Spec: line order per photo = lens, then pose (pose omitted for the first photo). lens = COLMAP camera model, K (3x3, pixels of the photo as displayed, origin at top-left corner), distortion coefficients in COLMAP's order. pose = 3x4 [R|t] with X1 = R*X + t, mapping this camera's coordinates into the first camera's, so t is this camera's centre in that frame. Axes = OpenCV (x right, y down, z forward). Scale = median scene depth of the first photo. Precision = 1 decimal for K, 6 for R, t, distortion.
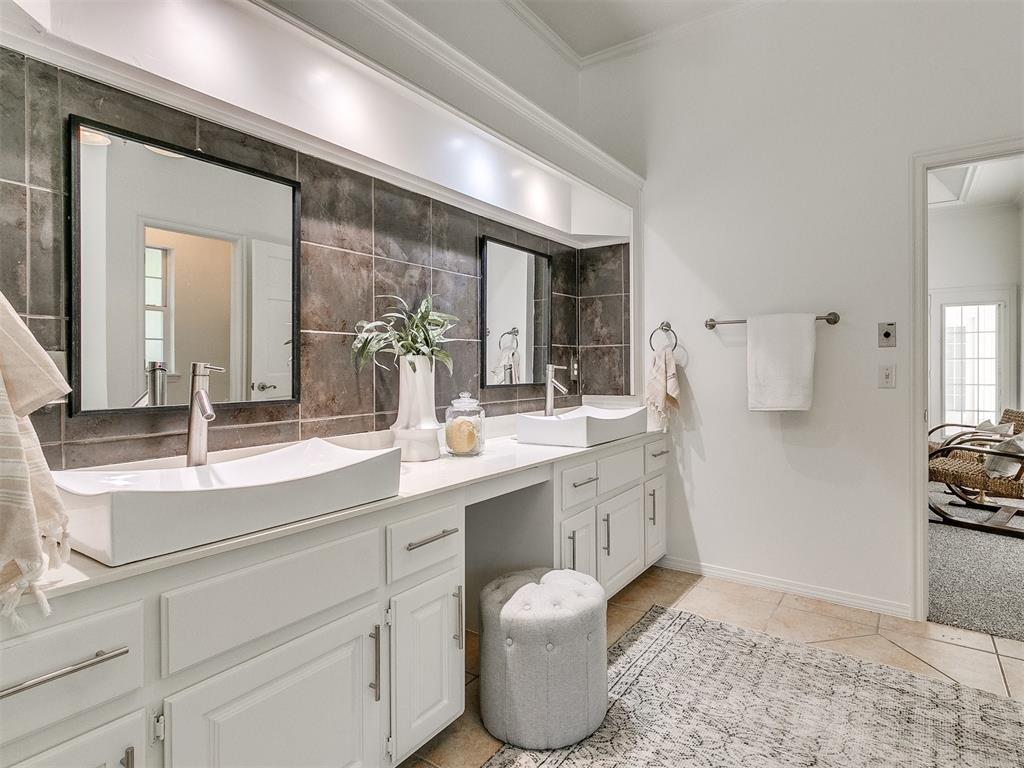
lens RADIAL K [[547.9, 0, 547.7], [0, 547.9, 367.7], [0, 0, 1]] dist [0.024944, -0.003130]
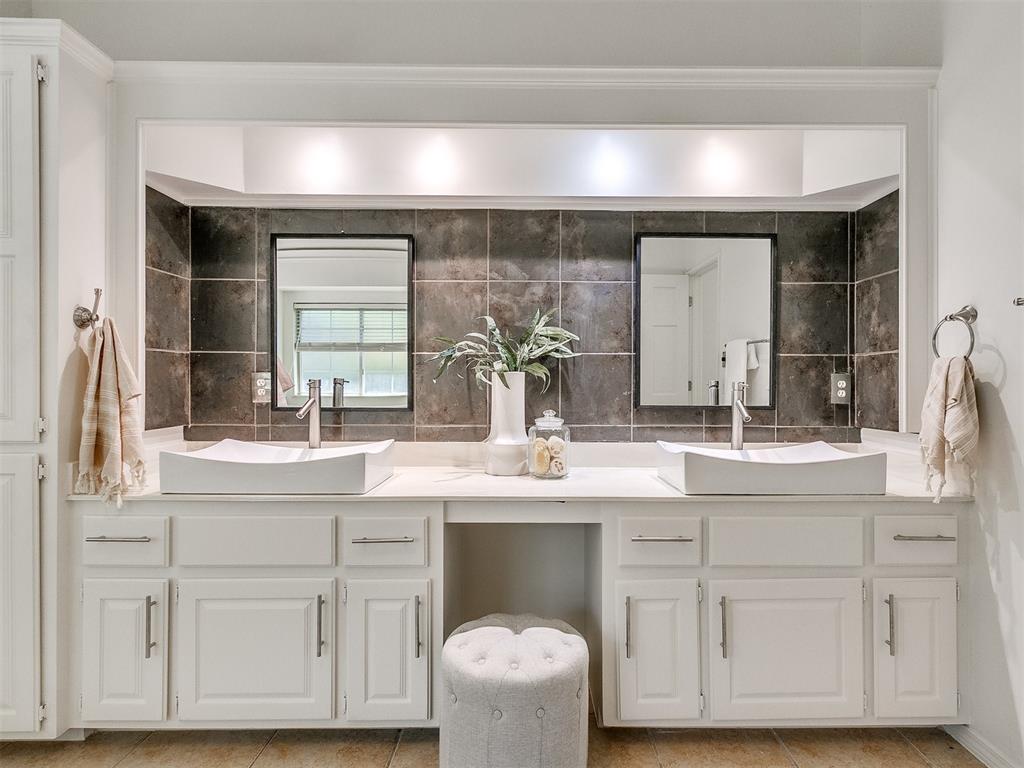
lens RADIAL K [[533.9, 0, 529.6], [0, 533.9, 381.5], [0, 0, 1]] dist [0.005493, 0.001059]
pose [[0.558266, 0.003407, -0.829655, 0.589759], [-0.008382, 0.999964, -0.001534, -0.003039], [0.829620, 0.007811, 0.558274, 0.463710]]
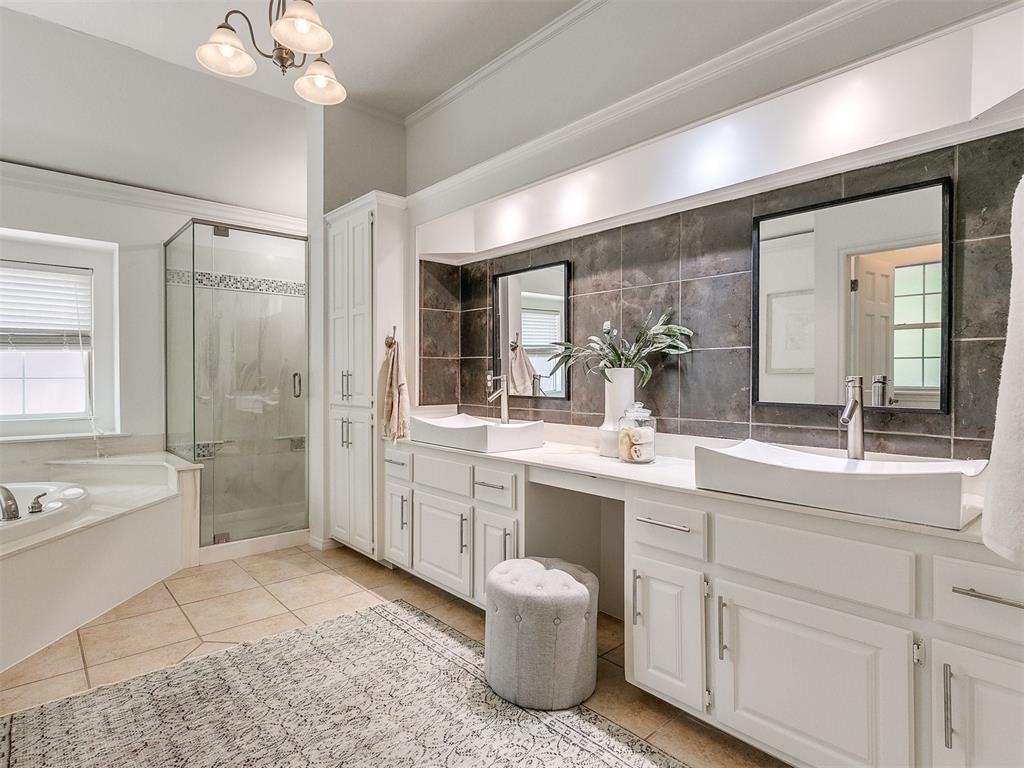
lens RADIAL K [[547.9, 0, 483.0], [0, 547.9, 377.5], [0, 0, 1]] dist [0.024944, -0.003130]
pose [[-0.270788, 0.003136, -0.962634, 0.940732], [-0.007677, 0.999956, 0.005417, -0.006233], [0.962608, 0.008857, -0.270752, 1.004210]]
